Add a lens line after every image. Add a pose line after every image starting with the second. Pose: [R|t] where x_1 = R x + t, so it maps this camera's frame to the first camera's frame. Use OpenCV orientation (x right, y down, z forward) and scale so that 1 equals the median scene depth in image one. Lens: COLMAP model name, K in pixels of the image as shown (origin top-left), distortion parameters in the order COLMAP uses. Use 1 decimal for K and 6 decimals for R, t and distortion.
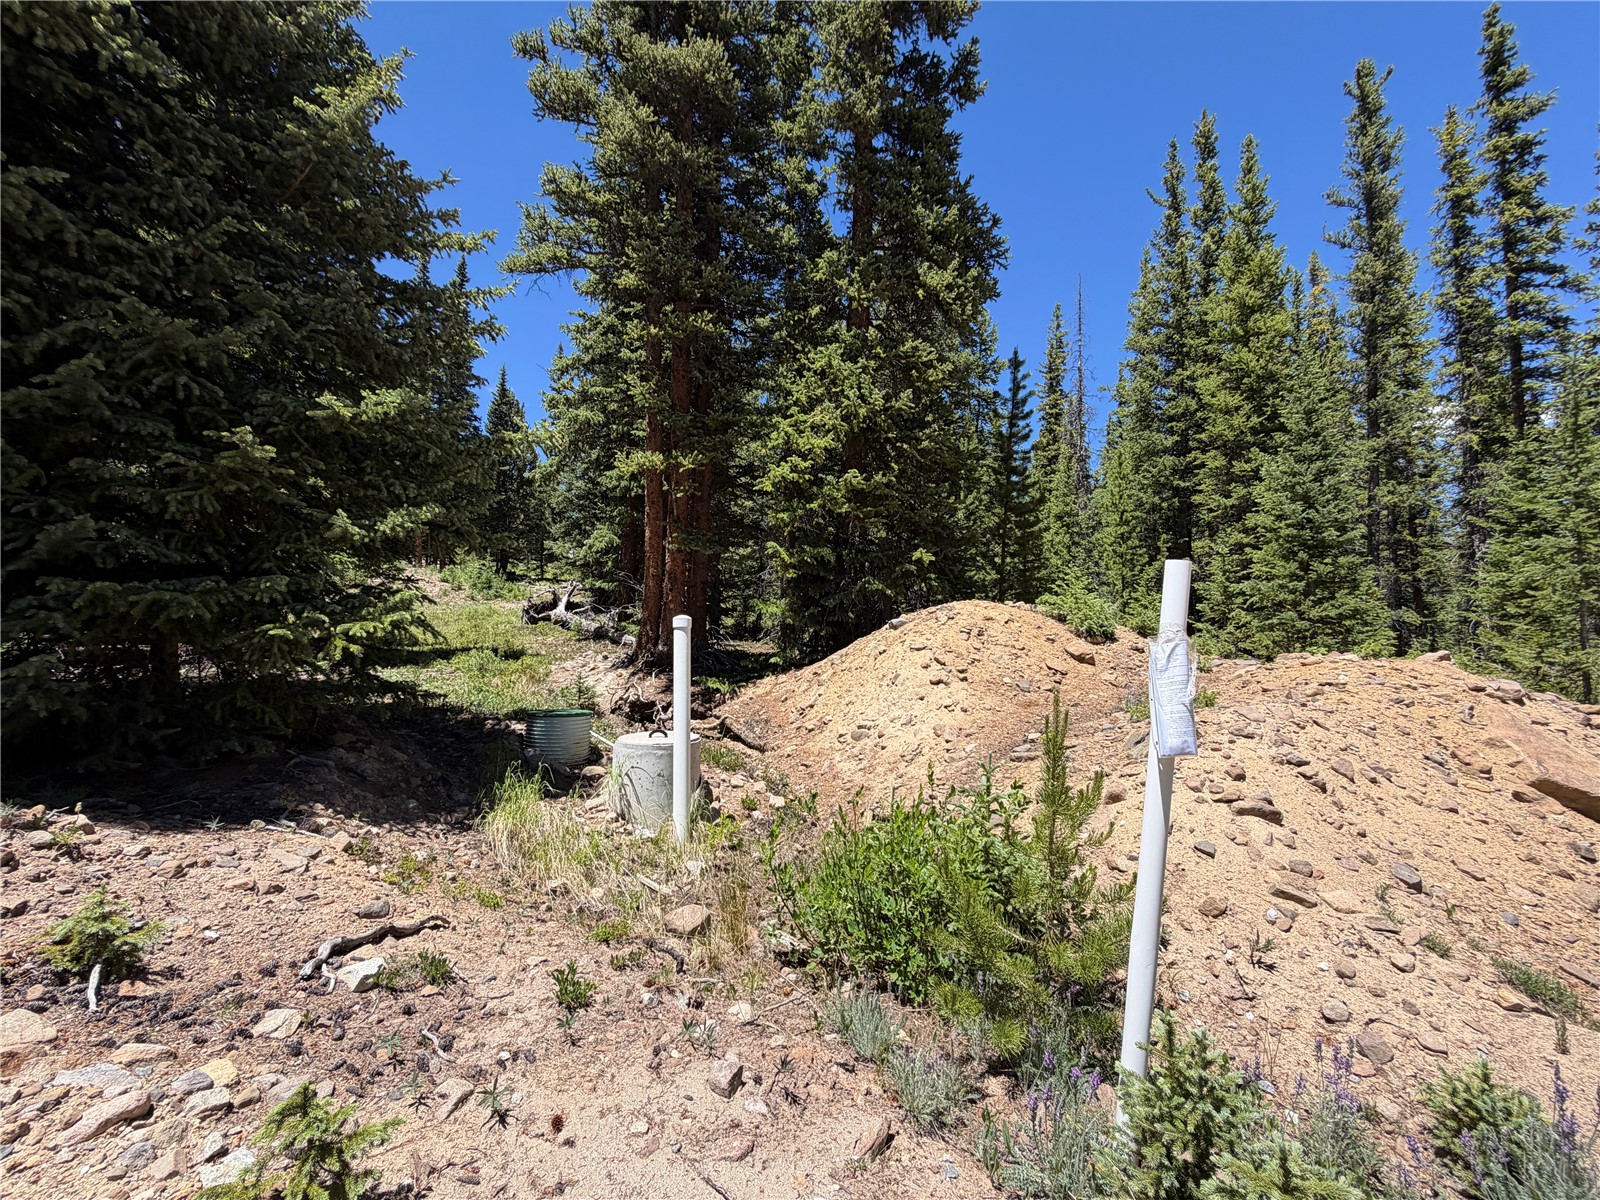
lens RADIAL K [[637.0, 0, 806.9], [0, 637.0, 595.8], [0, 0, 1]] dist [0.001618, 0.000320]
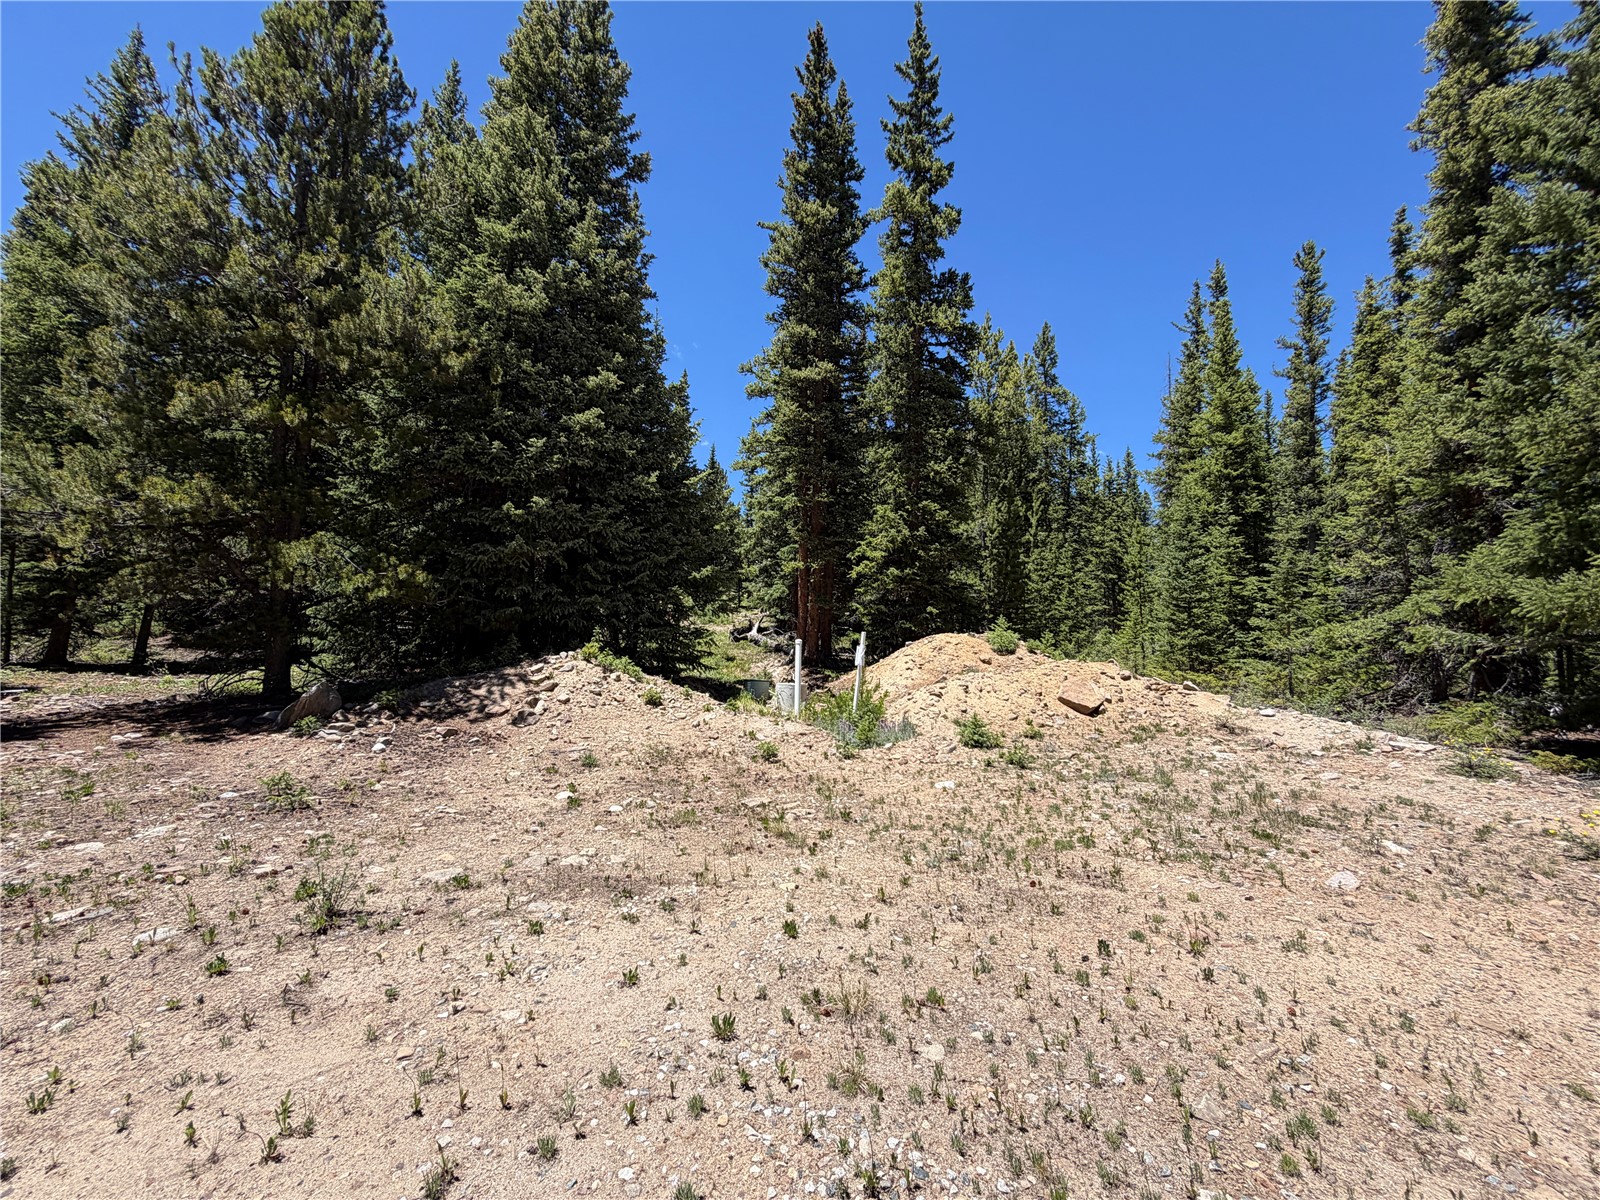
lens RADIAL K [[637.0, 0, 792.0], [0, 637.0, 589.1], [0, 0, 1]] dist [0.001618, 0.000320]
pose [[0.954175, -0.008646, -0.299125, 0.277511], [-0.004173, 0.999101, -0.042189, -0.032721], [0.299221, 0.041504, 0.953281, -0.765949]]
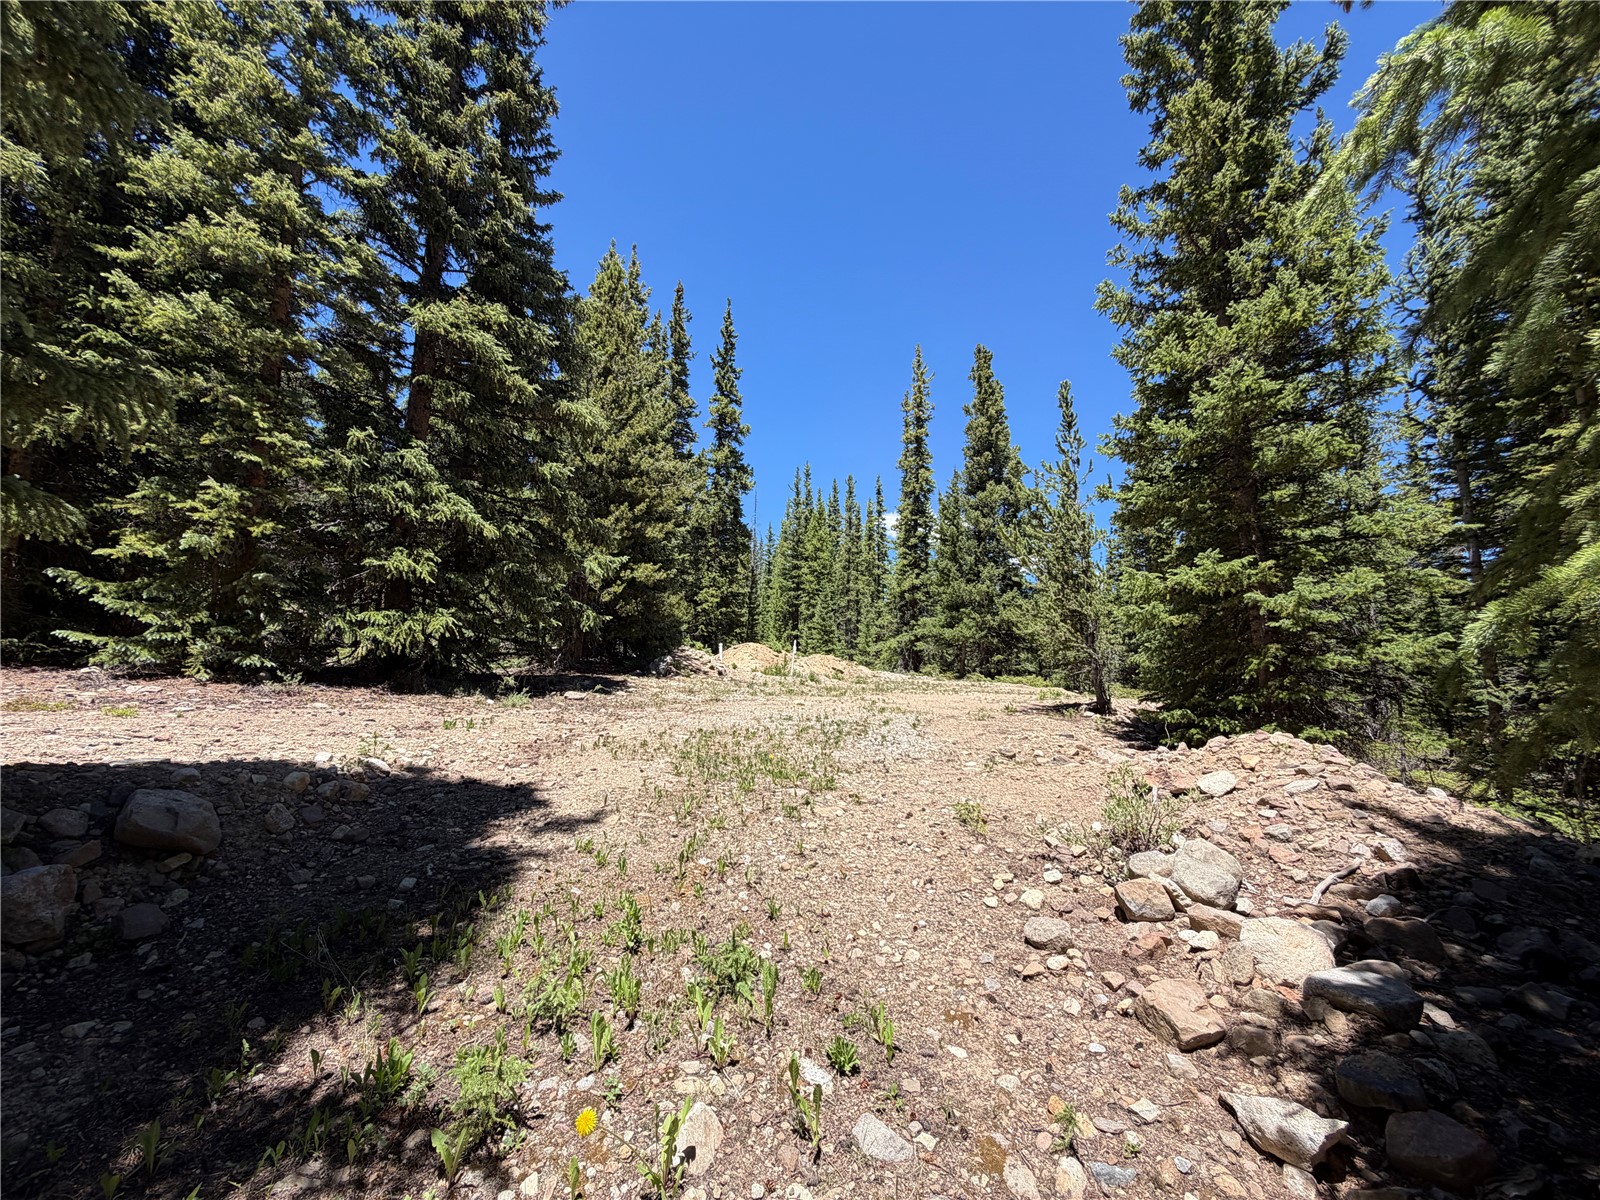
lens RADIAL K [[637.0, 0, 812.4], [0, 637.0, 605.0], [0, 0, 1]] dist [0.001618, 0.000320]
pose [[0.843252, 0.065852, 0.533470, -1.152160], [-0.039141, 0.997355, -0.061244, 0.000007], [-0.536092, 0.030764, 0.843599, -1.918058]]
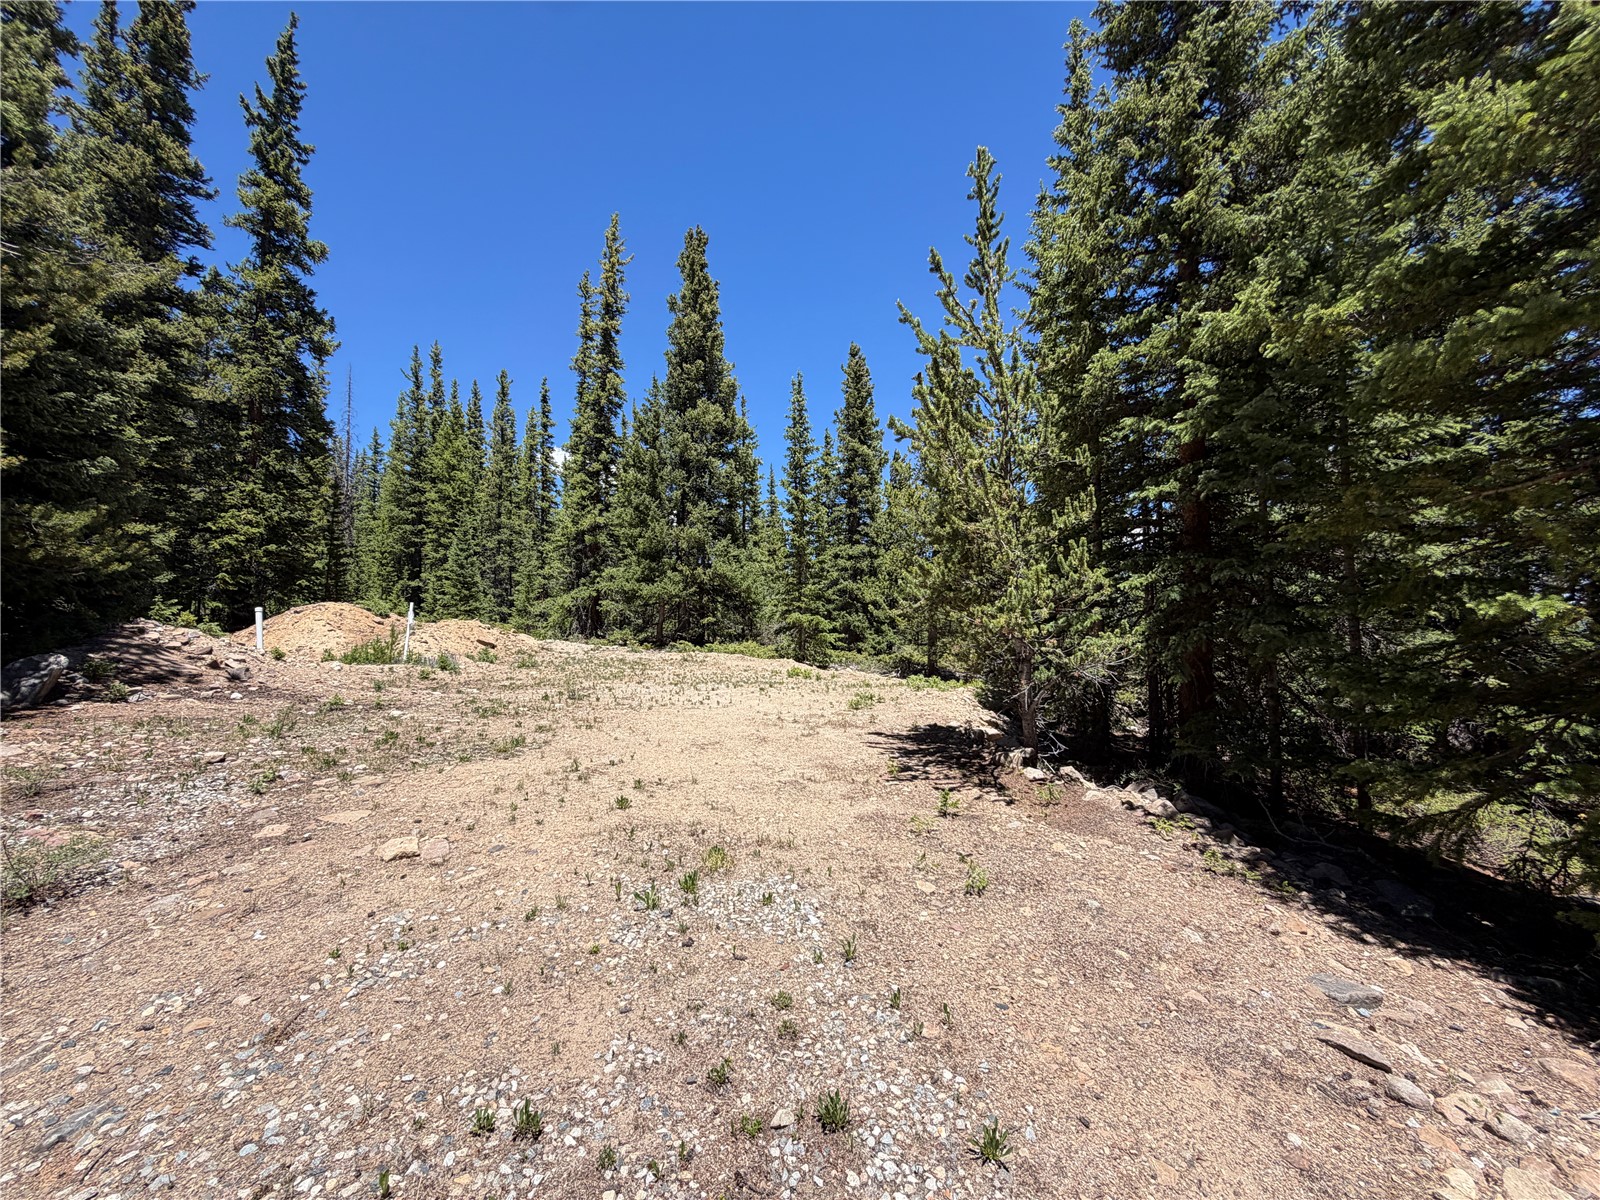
lens RADIAL K [[637.0, 0, 797.1], [0, 637.0, 597.1], [0, 0, 1]] dist [0.001618, 0.000320]
pose [[0.474668, 0.028740, 0.879696, -0.785234], [-0.042125, 0.999063, -0.009910, -0.047859], [-0.879156, -0.032353, 0.475434, -1.324851]]
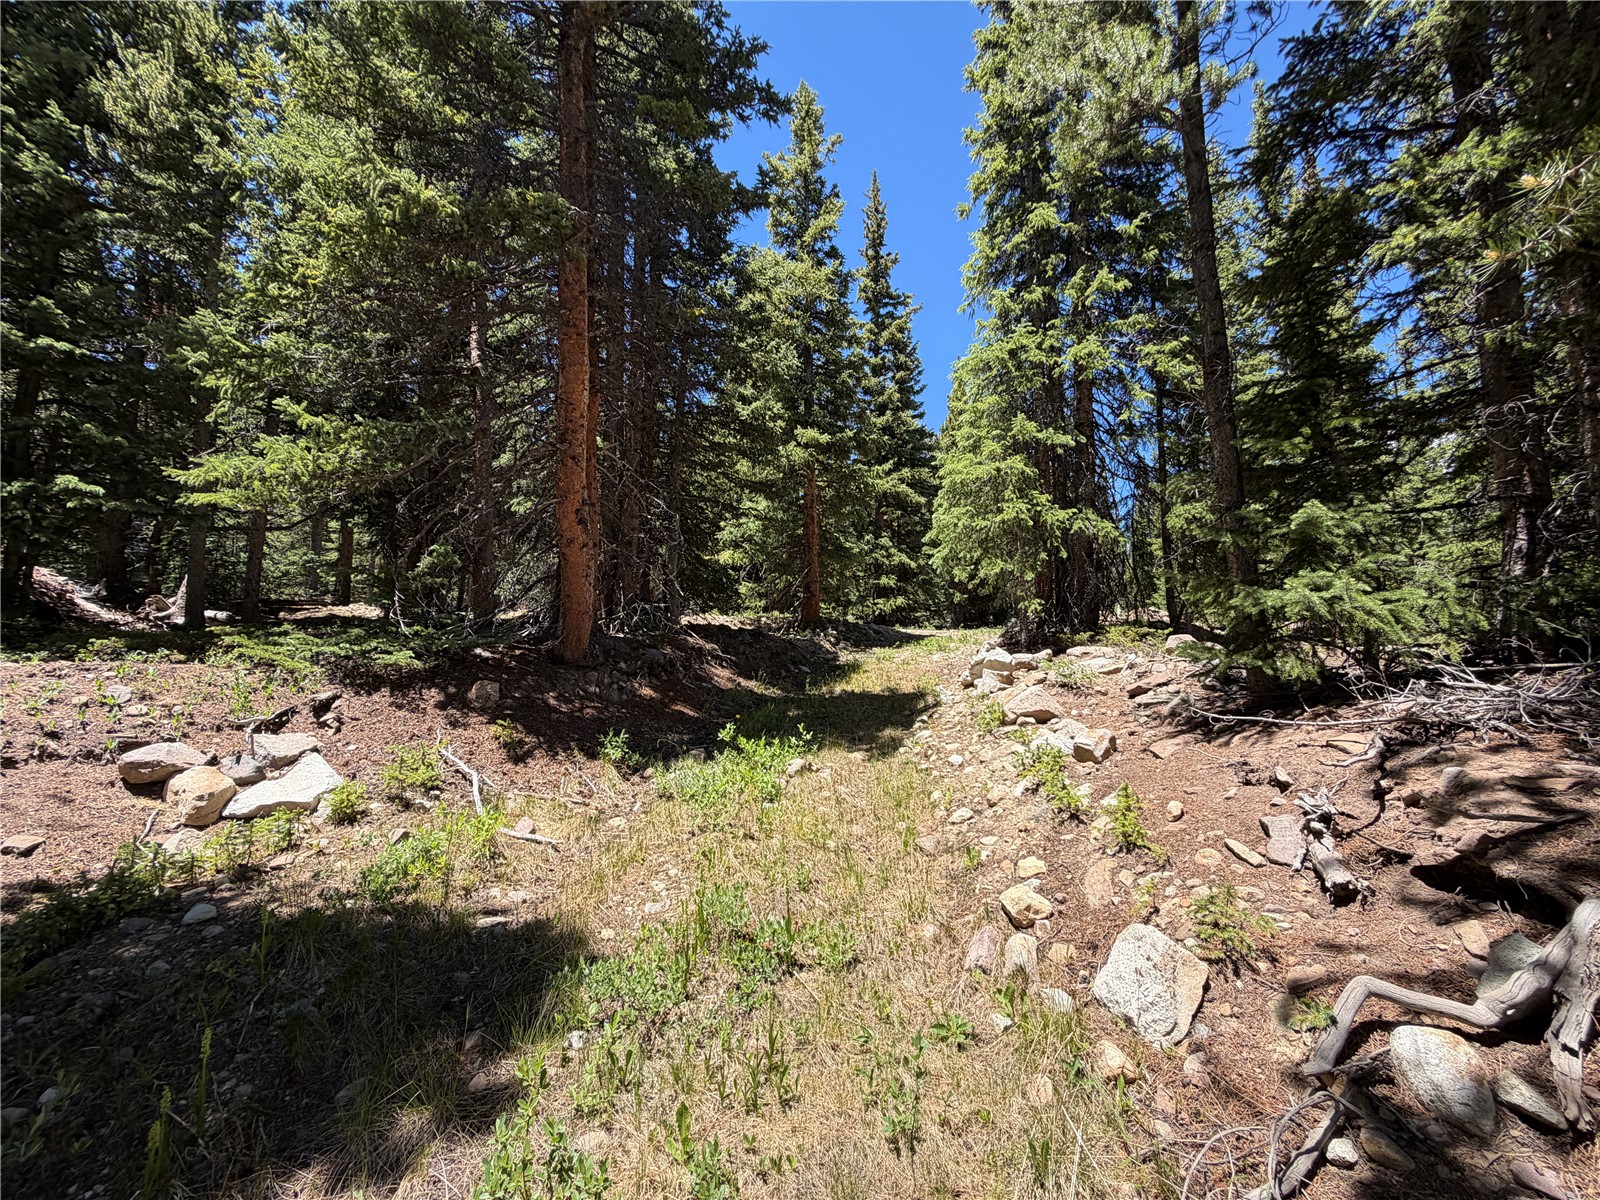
lens RADIAL K [[637.0, 0, 797.2], [0, 637.0, 594.7], [0, 0, 1]] dist [0.001618, 0.000320]
pose [[0.996626, -0.030237, -0.076306, -1.303453], [0.025405, 0.997657, -0.063520, 0.098748], [0.078048, 0.061367, 0.995059, -3.194254]]
